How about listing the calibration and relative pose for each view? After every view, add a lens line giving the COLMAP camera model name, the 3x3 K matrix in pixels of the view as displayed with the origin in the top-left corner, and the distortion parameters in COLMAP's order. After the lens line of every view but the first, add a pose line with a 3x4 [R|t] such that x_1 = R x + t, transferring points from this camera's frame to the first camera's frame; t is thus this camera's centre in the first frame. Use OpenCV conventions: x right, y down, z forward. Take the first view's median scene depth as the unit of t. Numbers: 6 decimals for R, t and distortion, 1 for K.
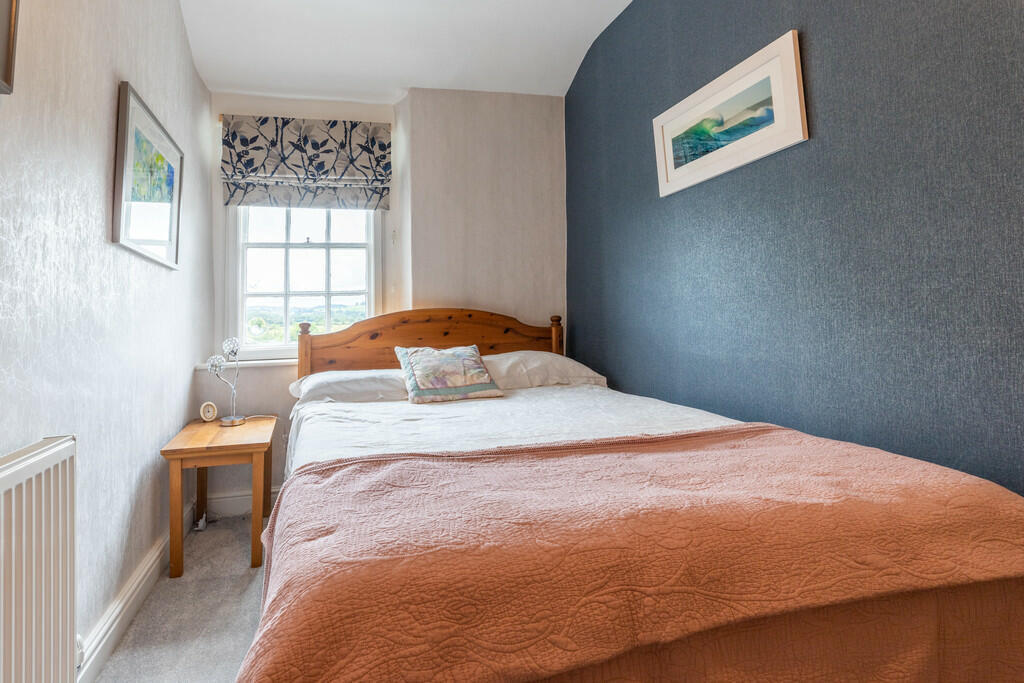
lens RADIAL K [[463.0, 0, 571.3], [0, 463.0, 301.2], [0, 0, 1]] dist [0.003296, -0.000817]
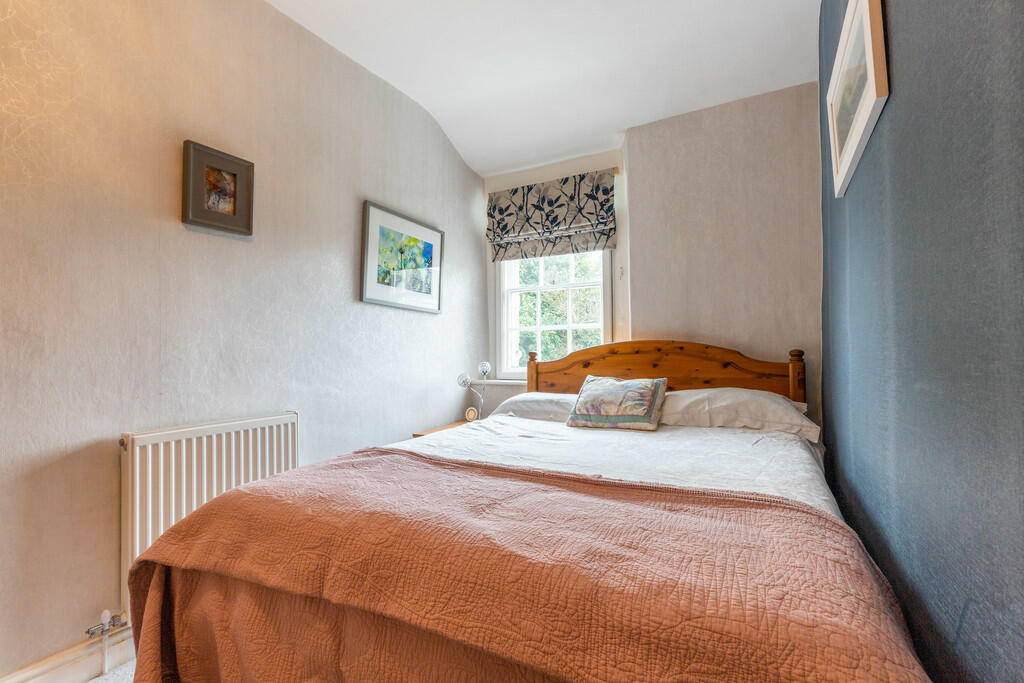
lens RADIAL K [[463.0, 0, 519.8], [0, 463.0, 342.1], [0, 0, 1]] dist [0.003296, -0.000817]
pose [[0.757666, 0.007891, -0.652595, 0.173916], [0.007447, 0.999757, 0.020734, -0.004182], [0.652600, -0.020569, 0.757424, 0.042228]]
